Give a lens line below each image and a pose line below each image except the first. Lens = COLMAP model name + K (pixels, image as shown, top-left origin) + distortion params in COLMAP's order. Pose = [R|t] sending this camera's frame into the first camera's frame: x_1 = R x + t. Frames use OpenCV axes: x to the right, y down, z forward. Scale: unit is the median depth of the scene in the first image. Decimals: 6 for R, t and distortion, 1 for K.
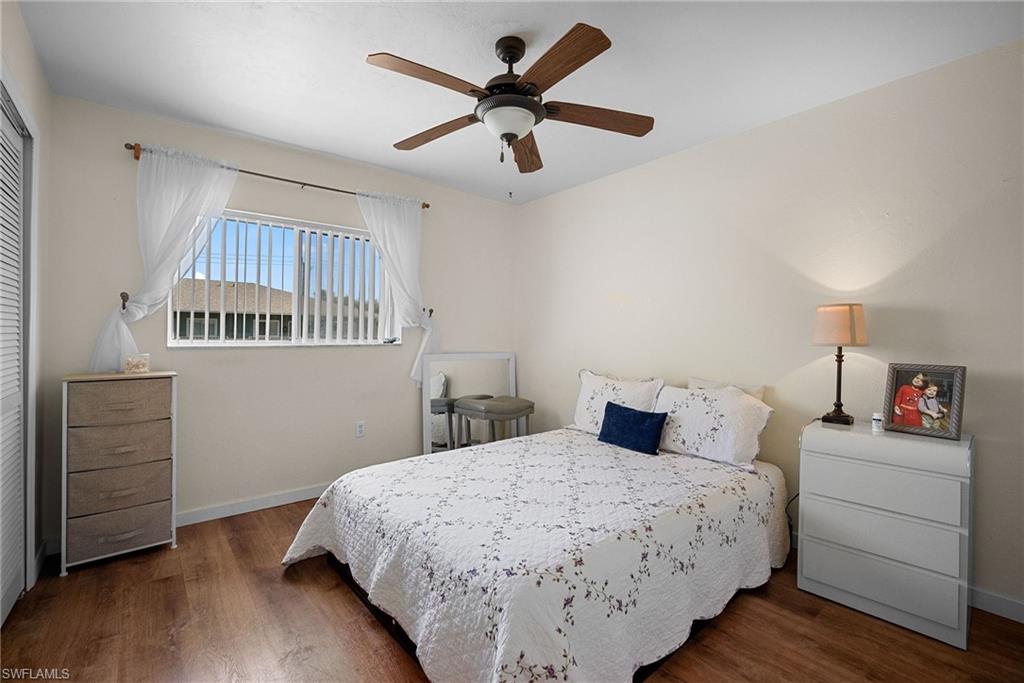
lens RADIAL K [[452.4, 0, 512.8], [0, 452.4, 343.9], [0, 0, 1]] dist [-0.010419, 0.001192]
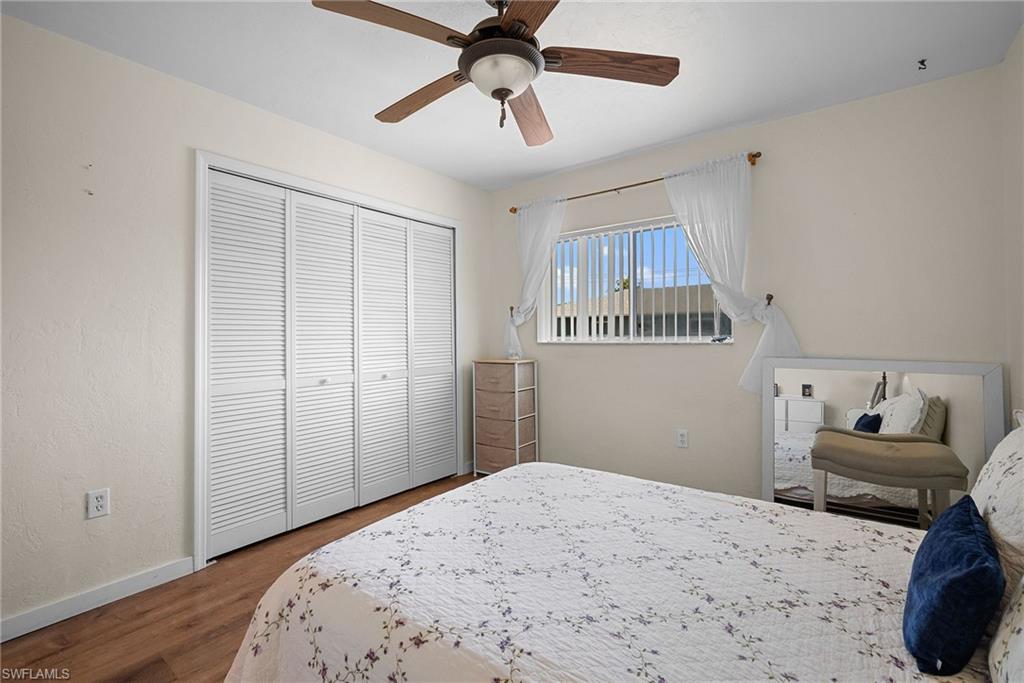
lens RADIAL K [[452.4, 0, 509.4], [0, 452.4, 333.5], [0, 0, 1]] dist [-0.010419, 0.001192]
pose [[0.220553, -0.007532, -0.975346, 0.616248], [-0.007880, 0.999924, -0.009503, -0.007667], [0.975343, 0.009782, 0.220477, 0.642526]]
